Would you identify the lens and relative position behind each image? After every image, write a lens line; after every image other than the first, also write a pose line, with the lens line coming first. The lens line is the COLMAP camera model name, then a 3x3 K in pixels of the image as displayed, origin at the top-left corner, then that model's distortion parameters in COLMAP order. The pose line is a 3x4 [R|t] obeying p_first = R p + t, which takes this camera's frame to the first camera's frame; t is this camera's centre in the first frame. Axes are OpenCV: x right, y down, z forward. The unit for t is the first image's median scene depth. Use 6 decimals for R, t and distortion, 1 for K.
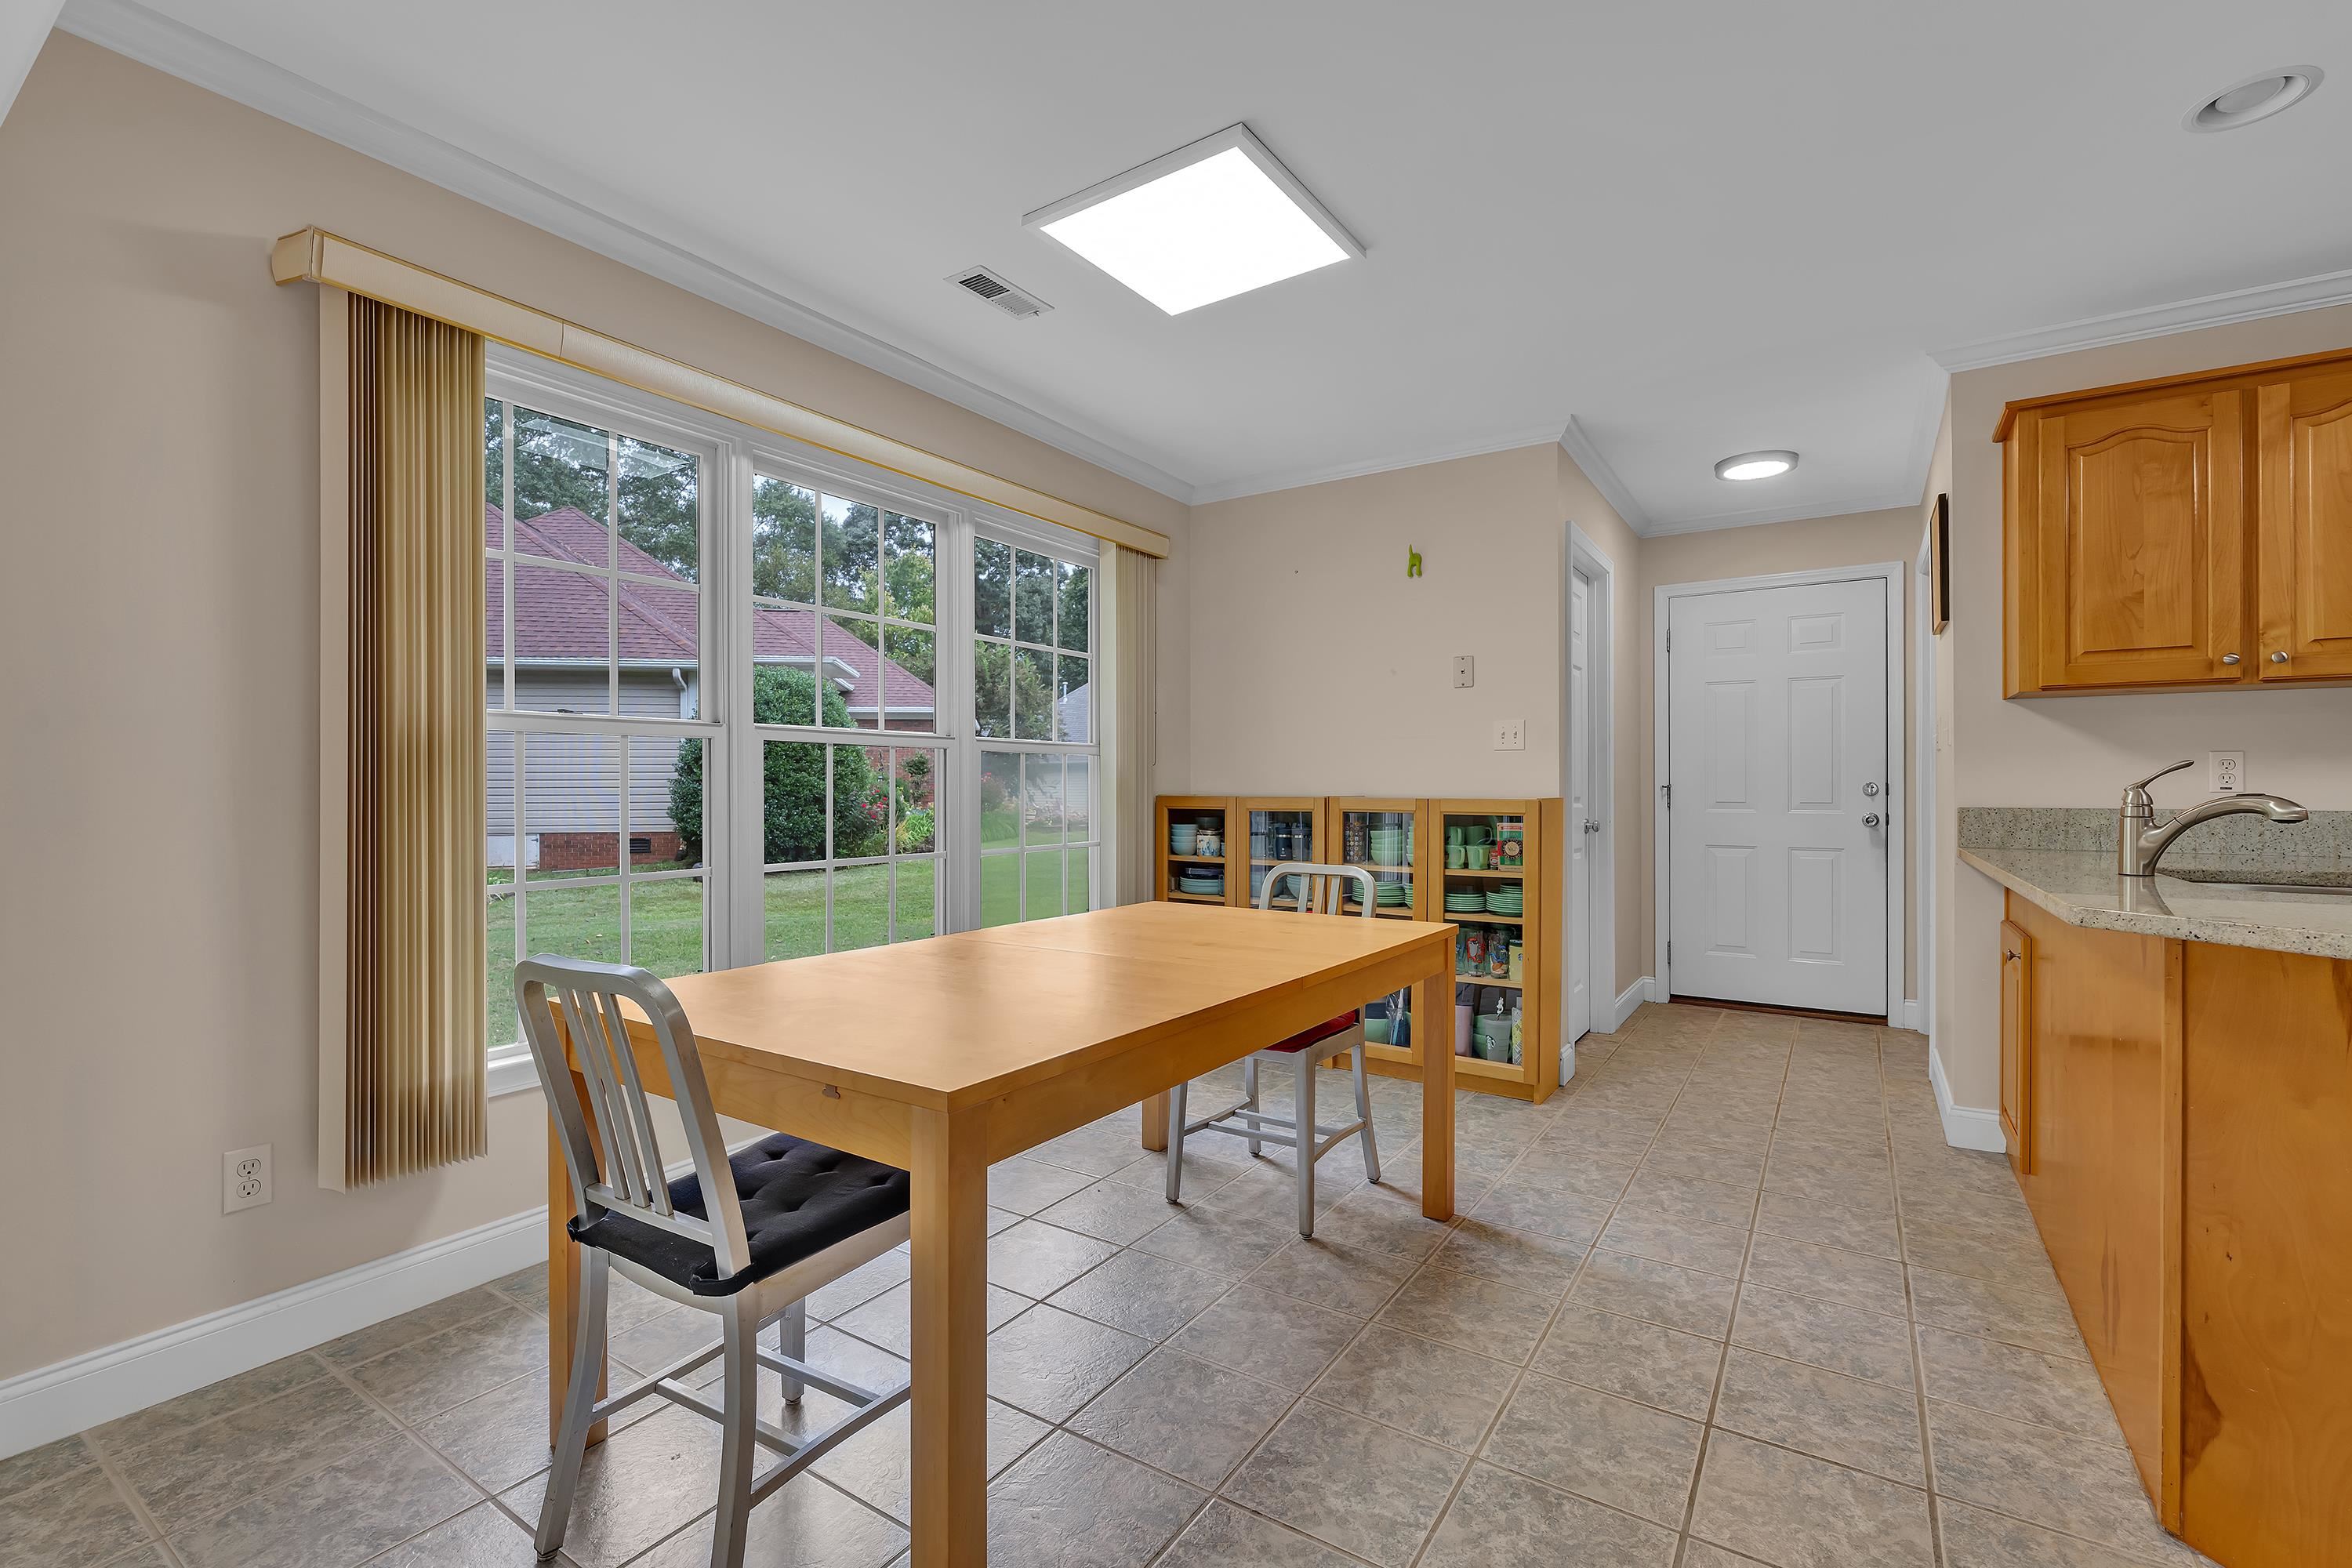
lens RADIAL K [[1030.8, 0, 1177.0], [0, 1030.8, 778.8], [0, 0, 1]] dist [-0.000394, 0.000234]
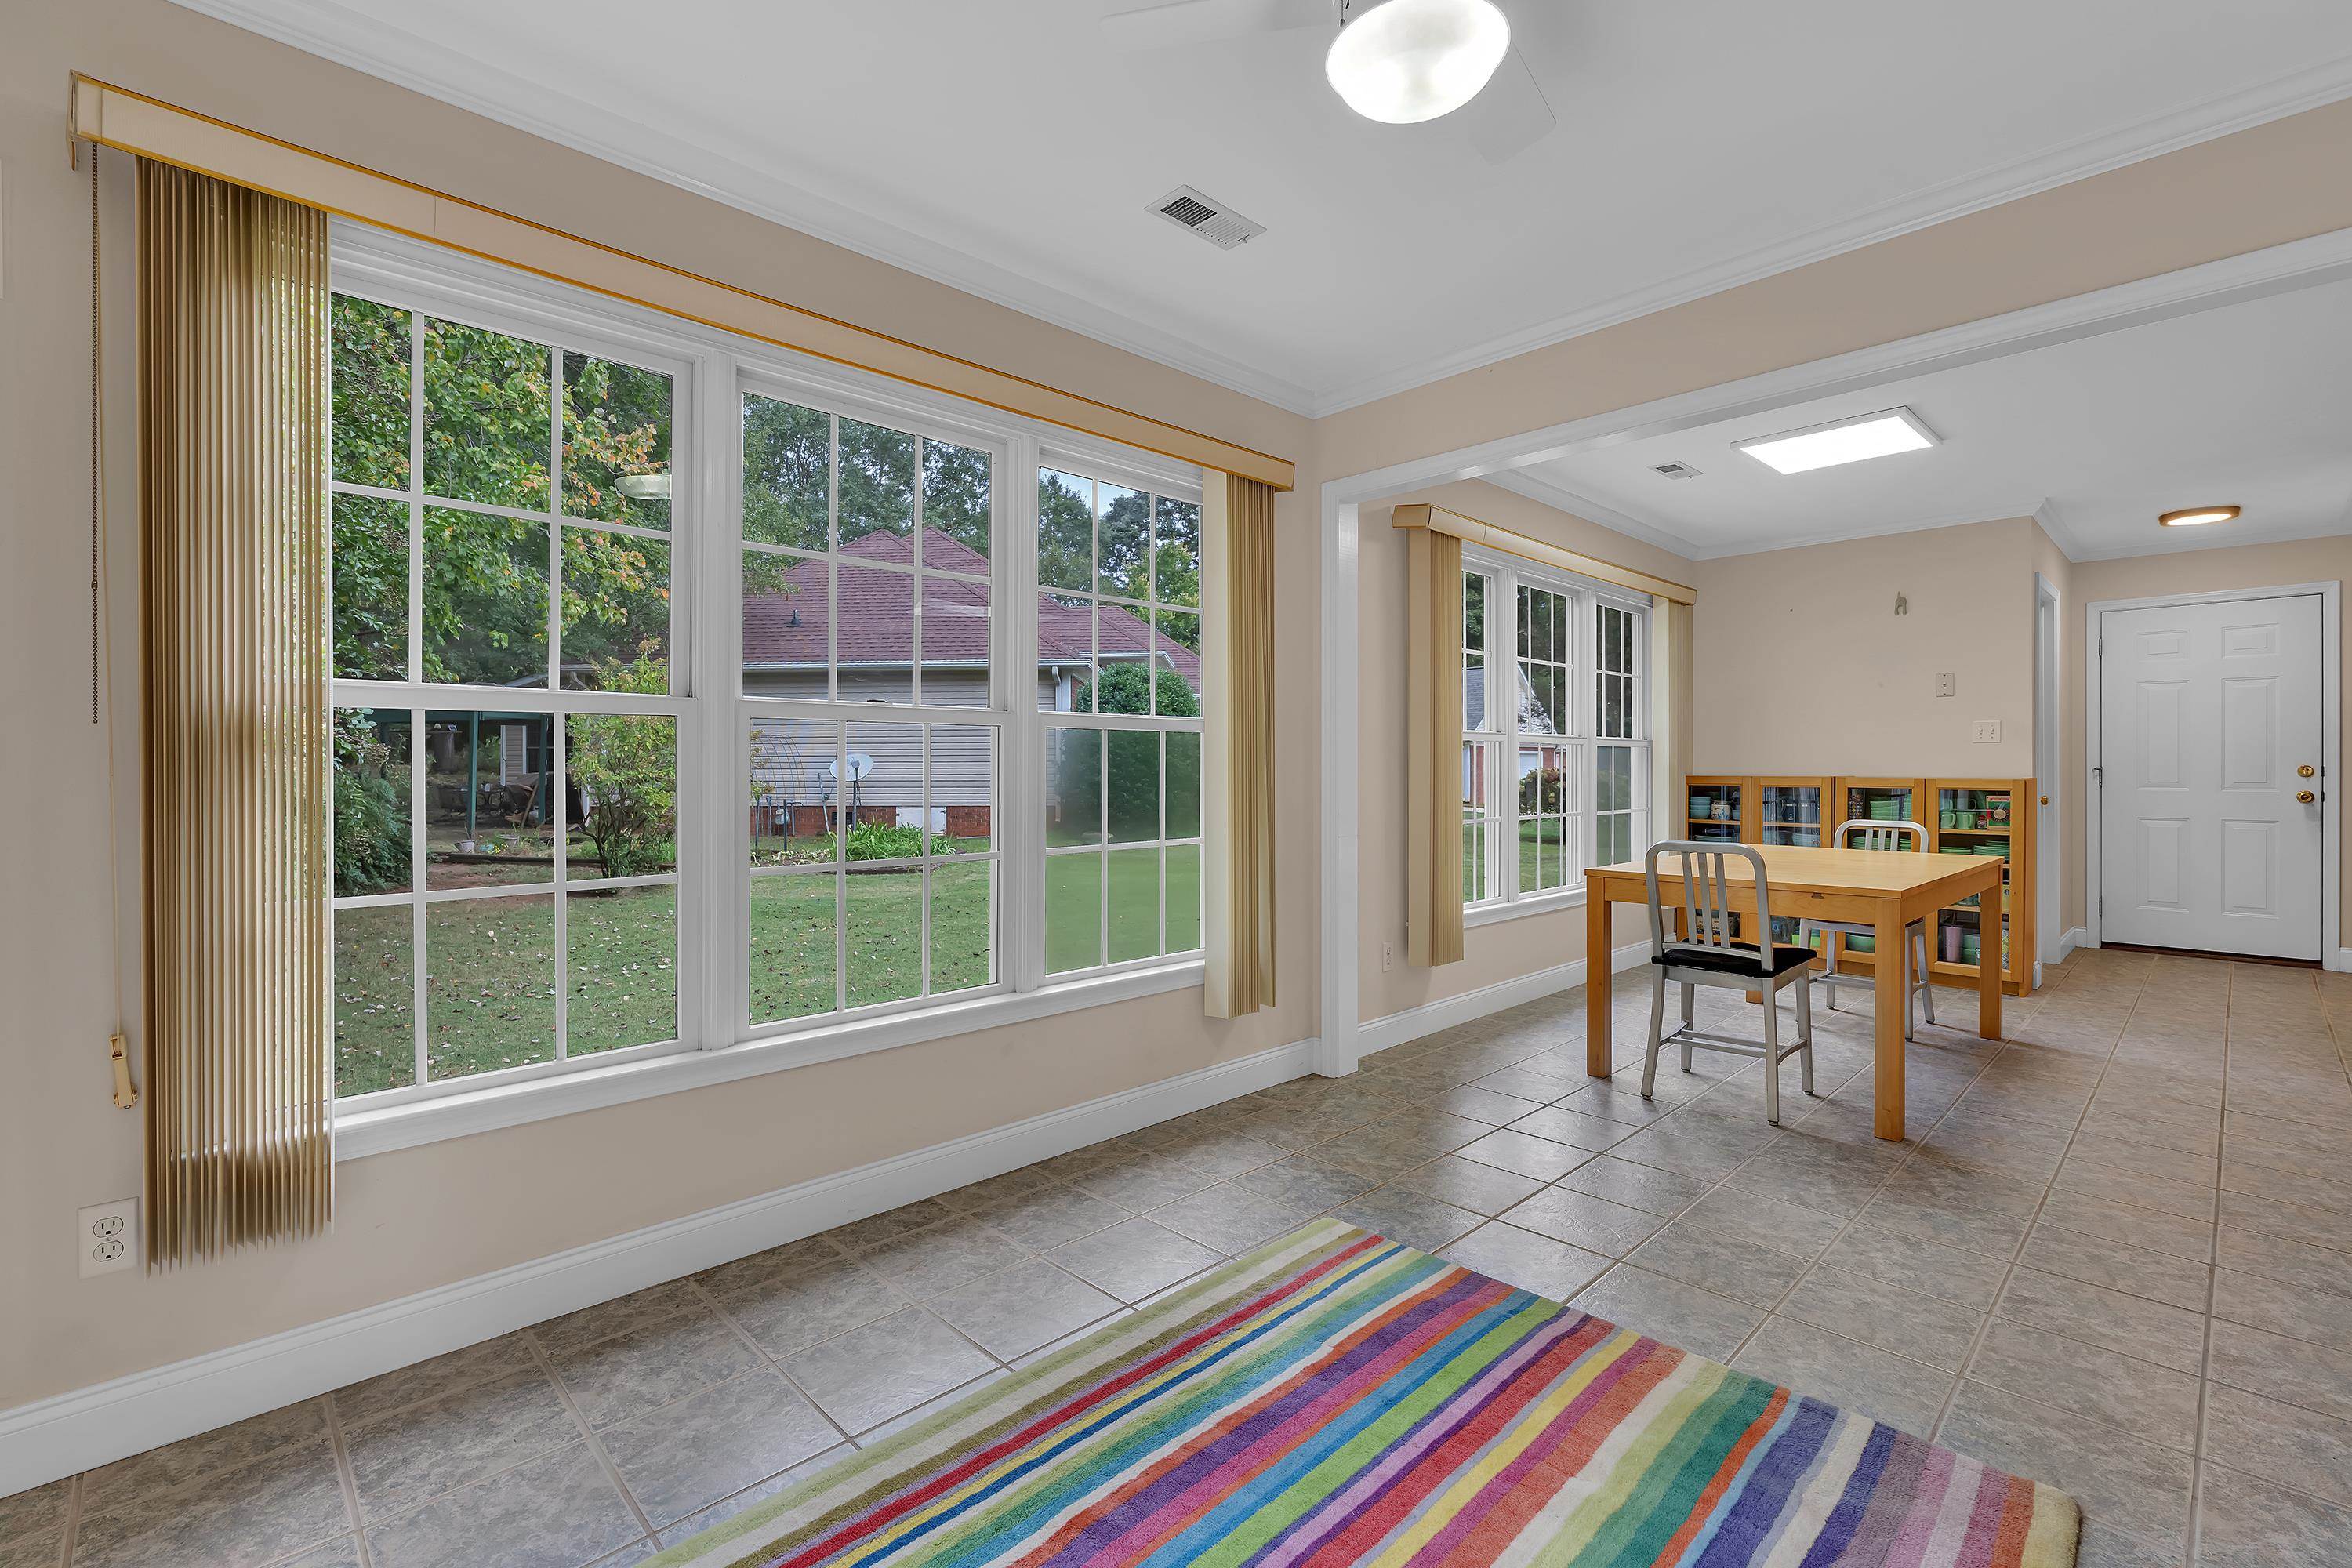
lens RADIAL K [[1044.3, 0, 1173.3], [0, 1044.3, 761.0], [0, 0, 1]] dist [-0.000802, -0.000486]
pose [[0.975575, -0.000987, -0.219664, -0.386448], [0.001476, 0.999997, 0.002066, -0.007267], [0.219662, -0.002339, 0.975573, -0.528885]]
